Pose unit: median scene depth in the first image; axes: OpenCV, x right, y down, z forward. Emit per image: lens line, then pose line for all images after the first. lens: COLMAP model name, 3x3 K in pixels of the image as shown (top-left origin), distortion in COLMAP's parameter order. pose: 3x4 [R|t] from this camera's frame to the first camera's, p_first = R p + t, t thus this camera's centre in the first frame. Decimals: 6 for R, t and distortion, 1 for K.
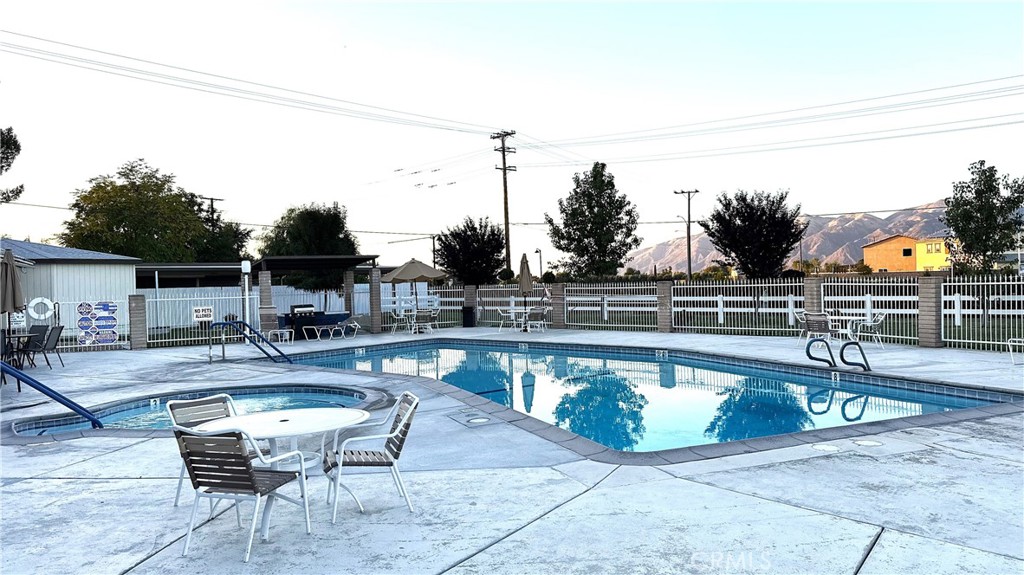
lens RADIAL K [[730.4, 0, 511.2], [0, 730.4, 285.2], [0, 0, 1]] dist [0.024668, -0.010893]
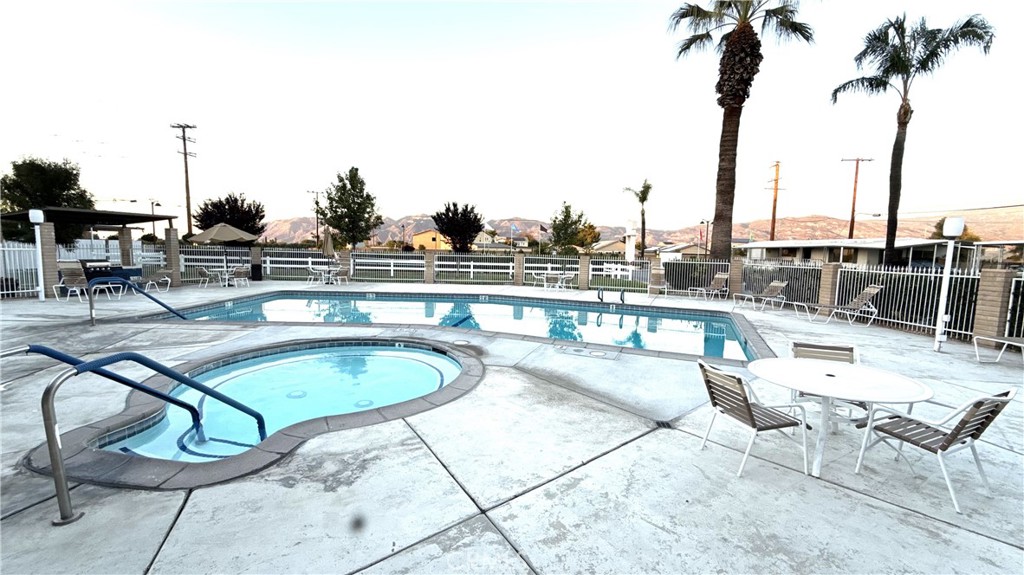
lens RADIAL K [[408.6, 0, 512.2], [0, 408.6, 290.6], [0, 0, 1]] dist [0.002347, -0.000356]
pose [[0.724703, -0.023494, 0.688660, -0.223556], [-0.039778, 0.996325, 0.075850, 0.003636], [-0.687912, -0.082362, 0.721106, 0.175876]]
